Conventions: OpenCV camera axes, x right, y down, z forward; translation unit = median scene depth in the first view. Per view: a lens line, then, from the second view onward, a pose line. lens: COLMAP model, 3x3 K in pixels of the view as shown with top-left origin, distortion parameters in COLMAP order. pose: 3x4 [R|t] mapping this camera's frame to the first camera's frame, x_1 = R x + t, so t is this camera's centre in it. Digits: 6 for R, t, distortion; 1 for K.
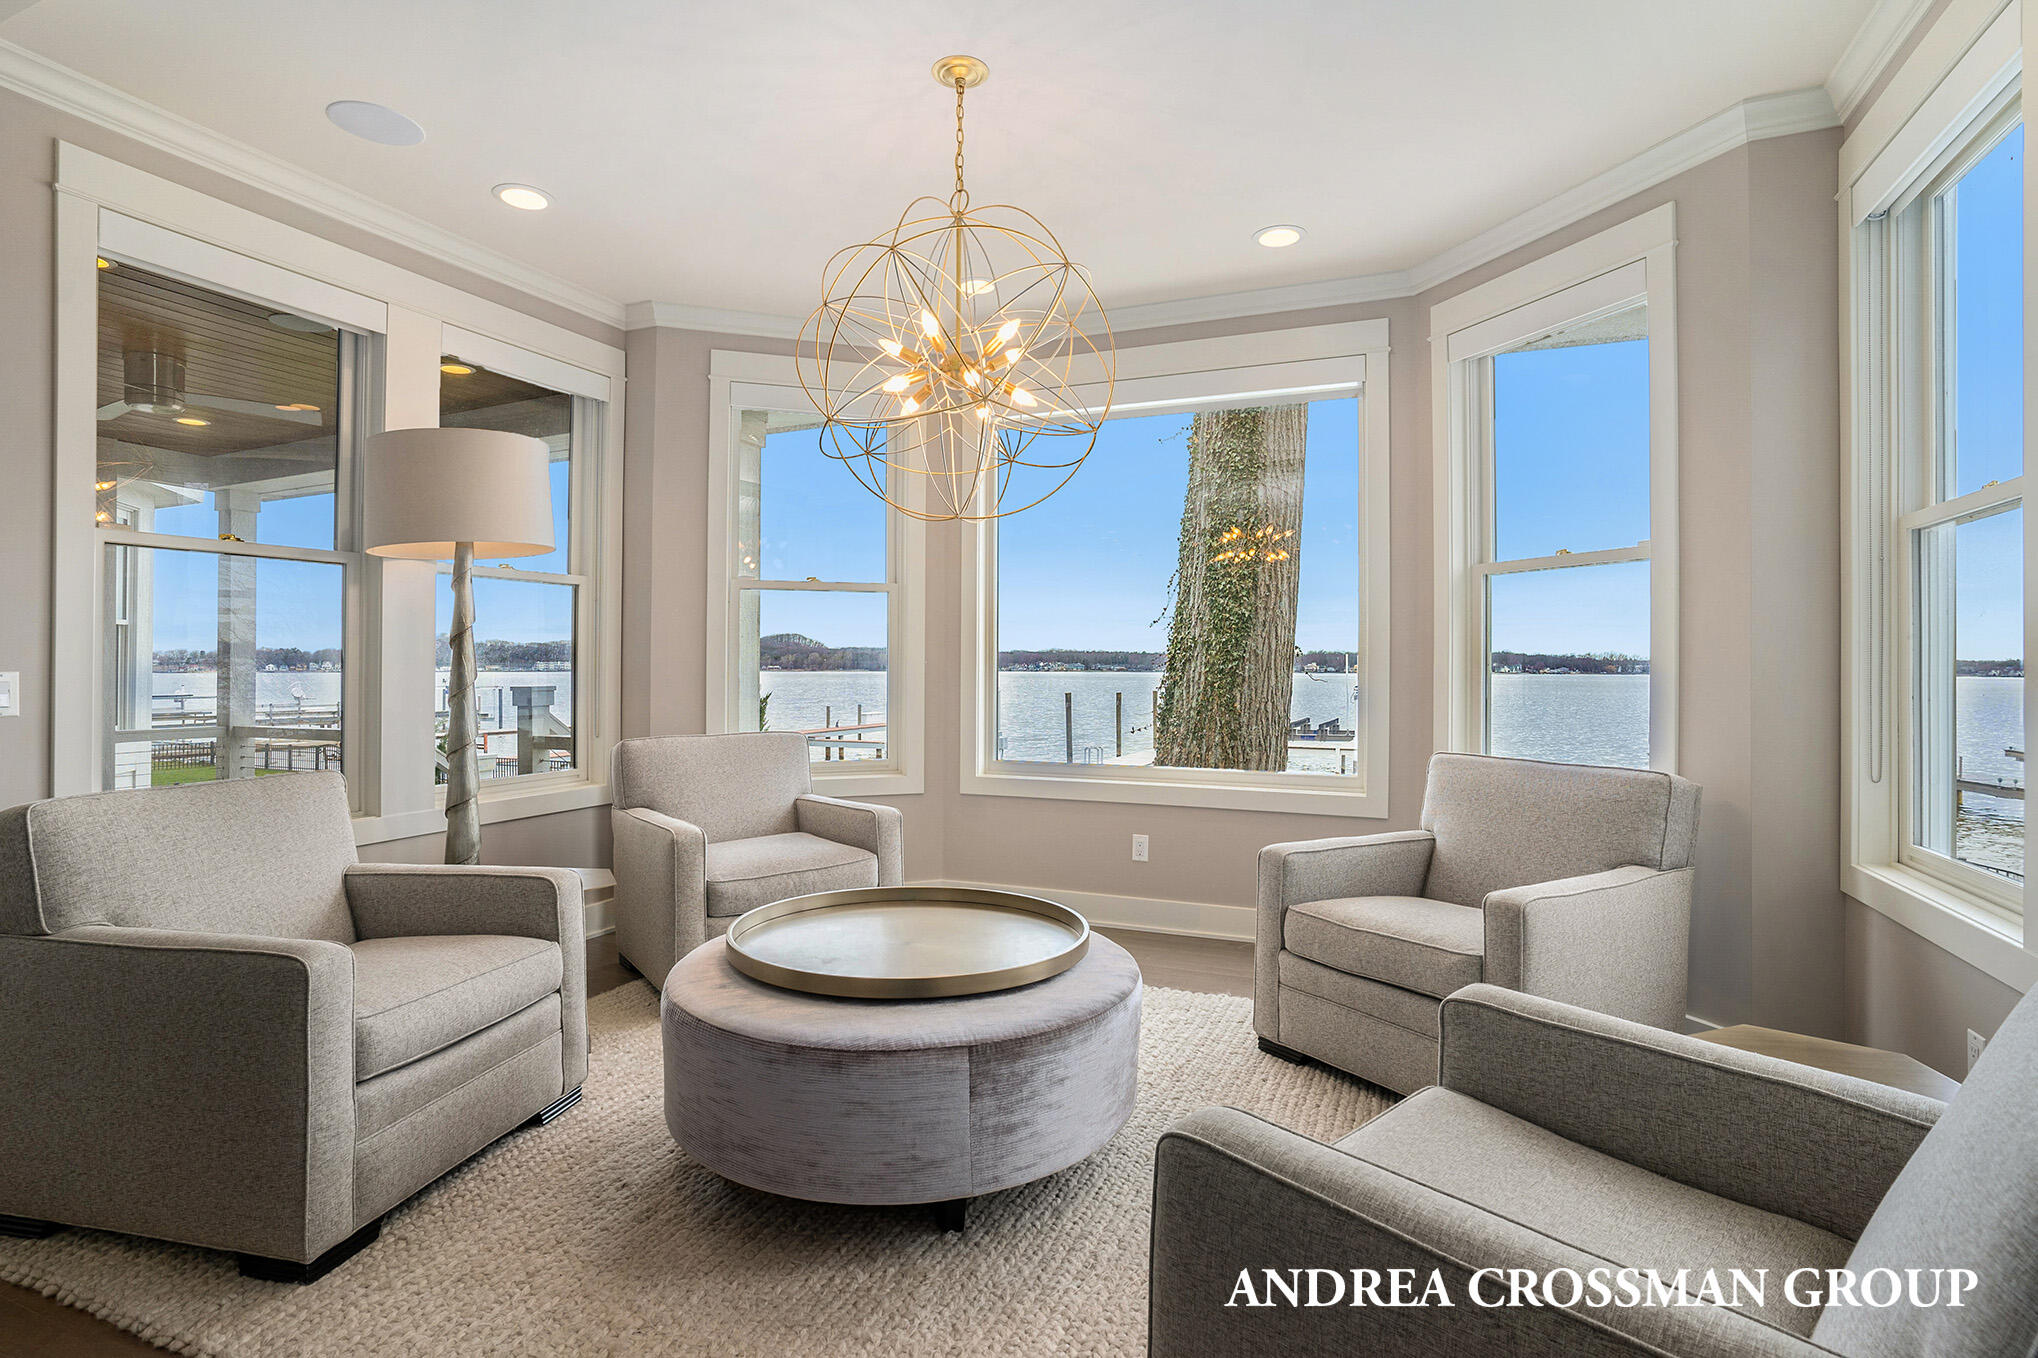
lens RADIAL K [[989.1, 0, 1010.6], [0, 989.1, 666.7], [0, 0, 1]] dist [-0.097824, 0.046173]
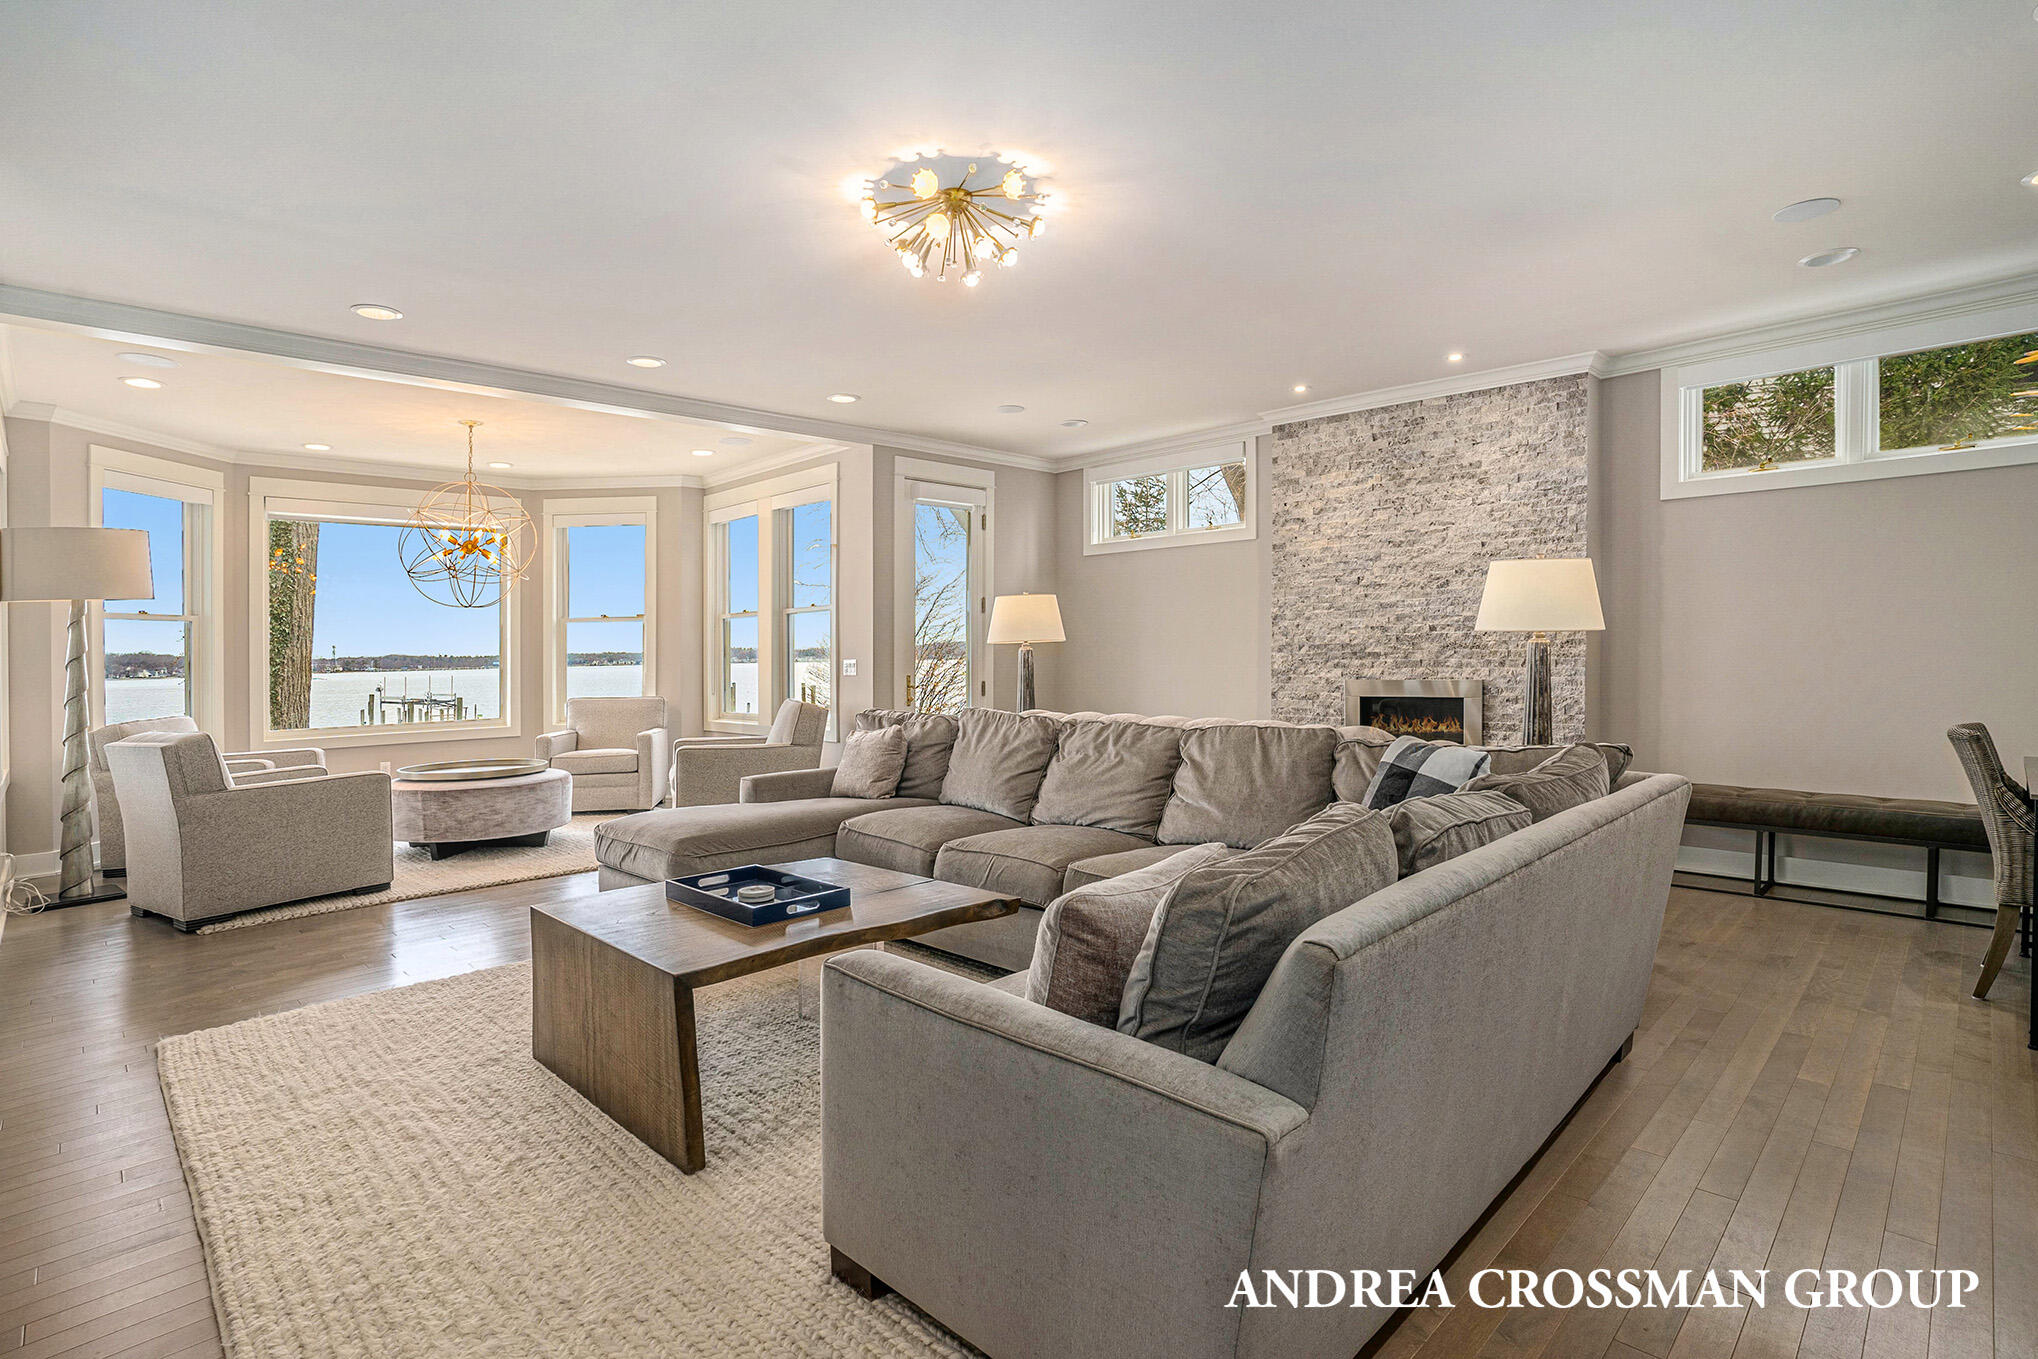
lens RADIAL K [[989.1, 0, 1010.6], [0, 989.1, 667.2], [0, 0, 1]] dist [-0.097824, 0.046173]
pose [[0.379139, -0.023738, 0.925035, -1.497067], [0.022664, 0.999609, 0.016362, -0.006086], [-0.925062, 0.014762, 0.379529, -1.007694]]
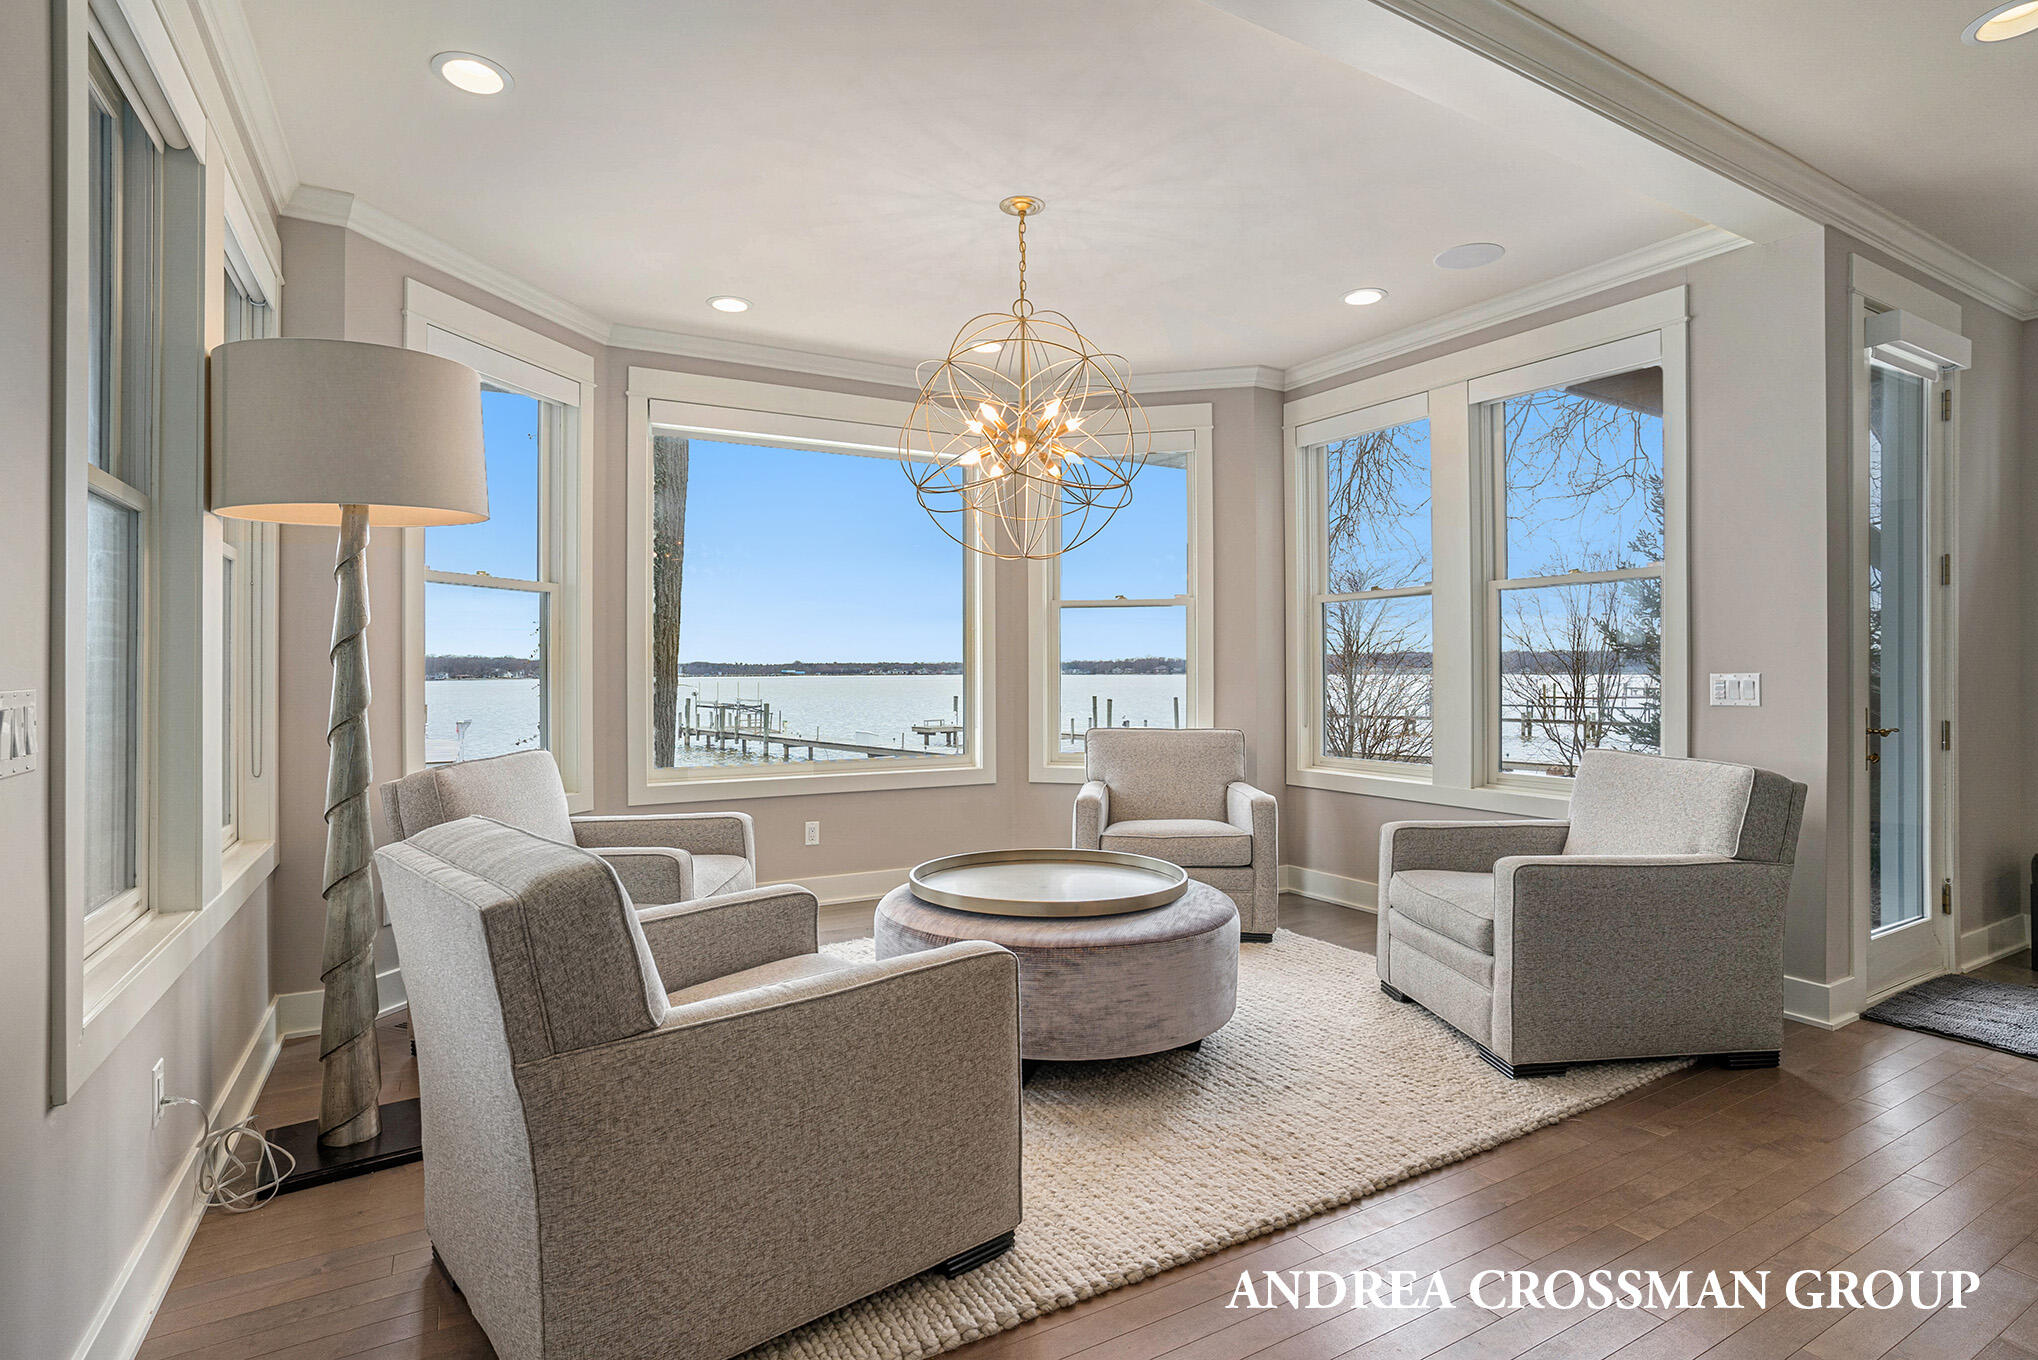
lens RADIAL K [[989.1, 0, 1010.6], [0, 989.1, 667.7], [0, 0, 1]] dist [-0.097824, 0.046173]
pose [[0.599008, -0.004747, 0.800729, -0.911916], [0.007002, 0.999975, 0.000690, -0.006104], [-0.800713, 0.005193, 0.599026, 0.200699]]
